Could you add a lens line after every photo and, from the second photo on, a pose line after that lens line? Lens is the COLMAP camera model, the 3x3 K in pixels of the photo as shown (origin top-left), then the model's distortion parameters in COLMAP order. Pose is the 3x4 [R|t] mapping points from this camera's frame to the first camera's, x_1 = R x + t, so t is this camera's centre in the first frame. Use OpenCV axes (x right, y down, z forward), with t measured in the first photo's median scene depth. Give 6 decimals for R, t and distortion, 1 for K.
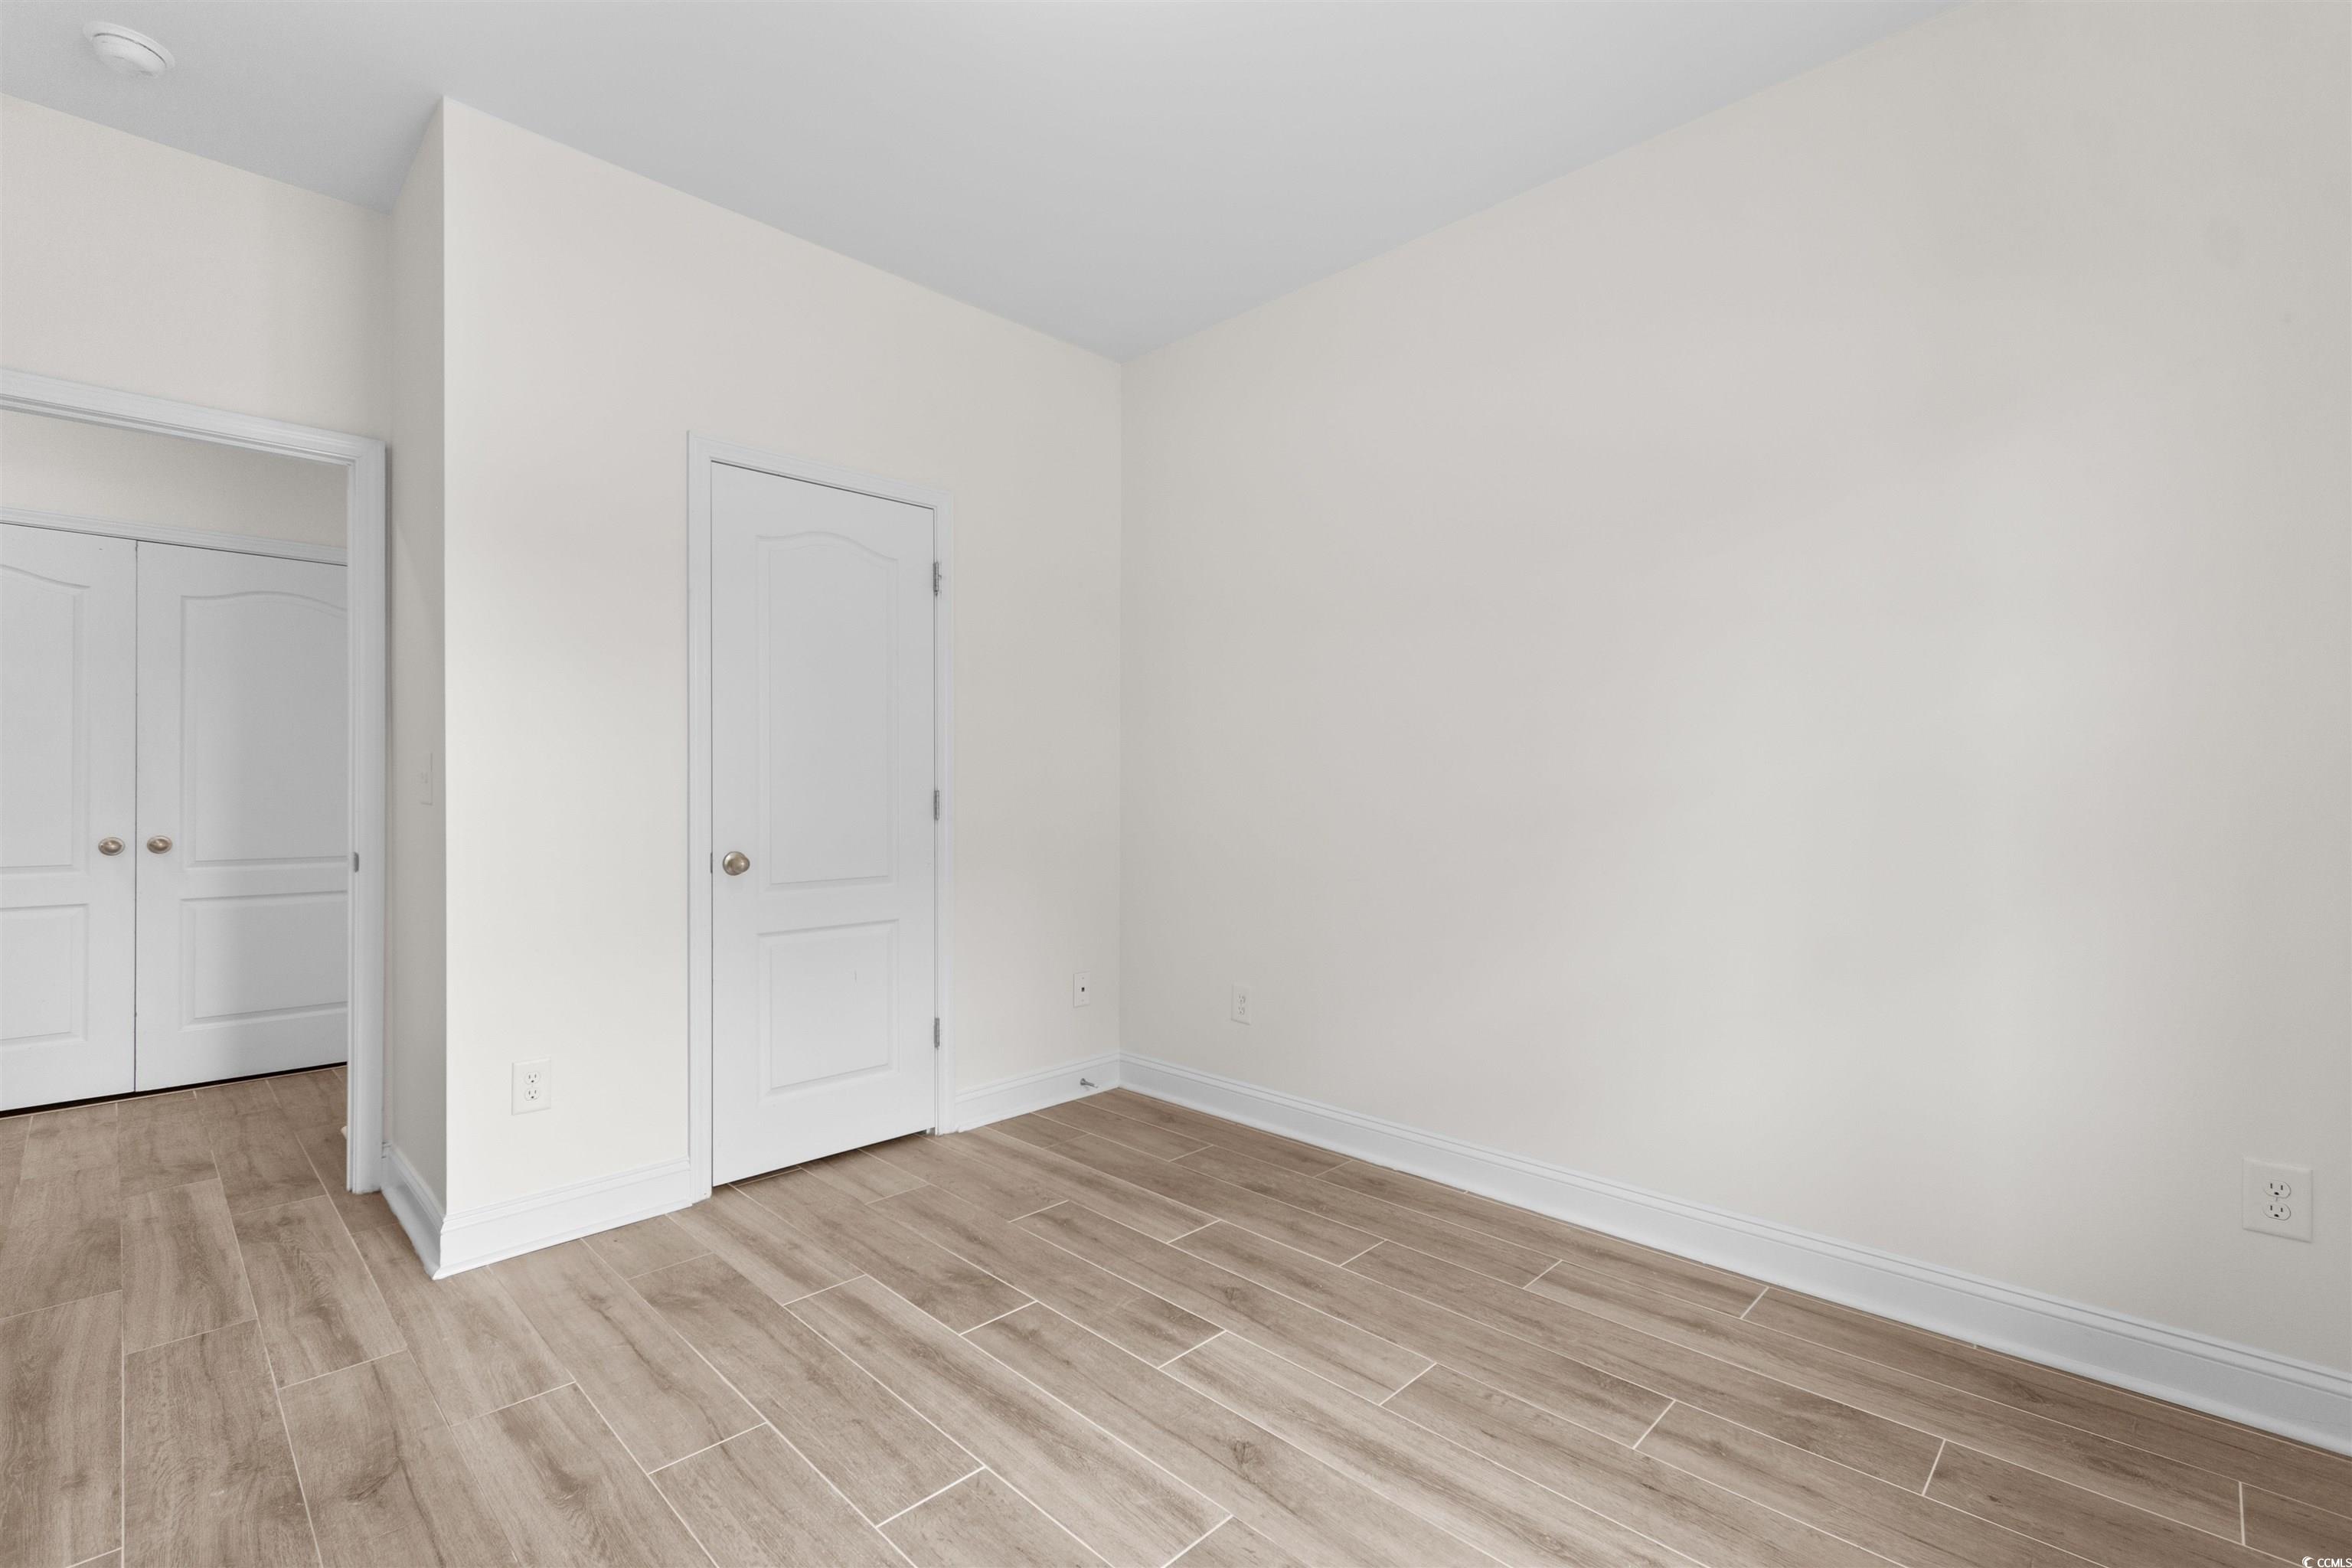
lens RADIAL K [[1048.1, 0, 1176.8], [0, 1048.1, 791.1], [0, 0, 1]] dist [0.002033, -0.000713]
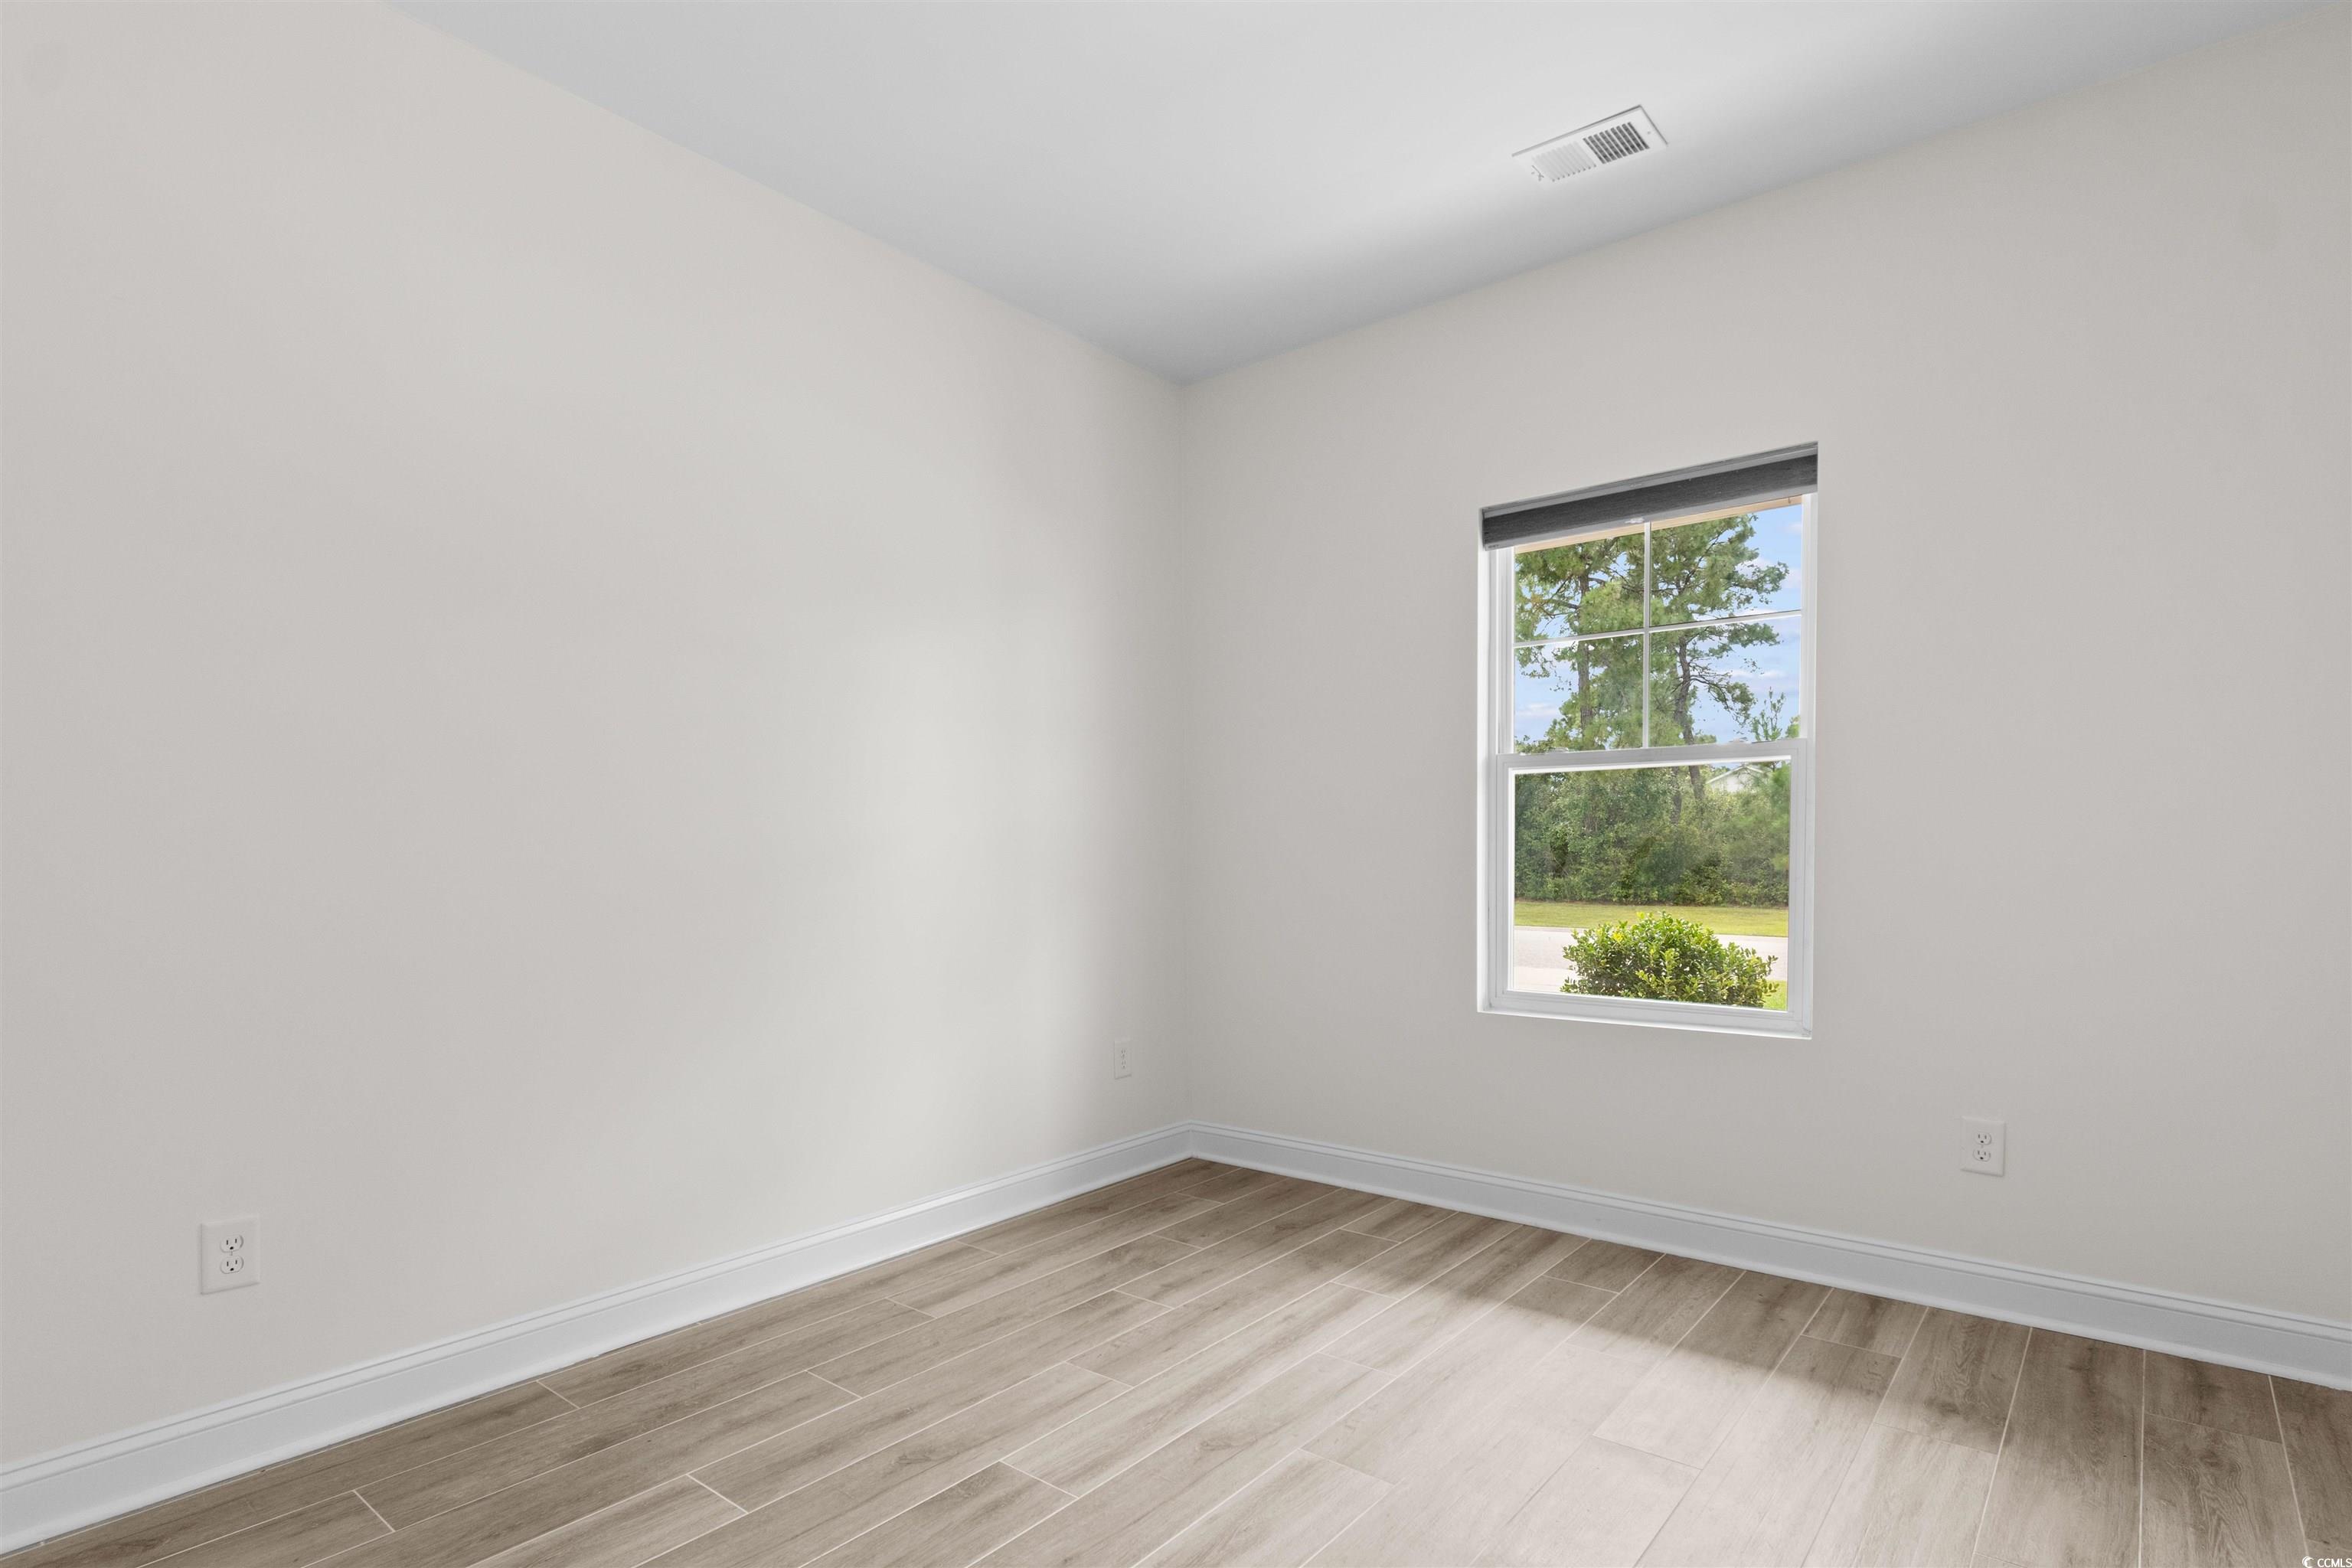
lens RADIAL K [[1173.9, 0, 1174.6], [0, 1173.9, 845.1], [0, 0, 1]] dist [-0.001660, -0.000437]
pose [[-0.091847, 0.001982, 0.995771, -0.896145], [0.011621, 0.999932, -0.000918, 0.000803], [-0.995705, 0.011487, -0.091864, 0.887666]]
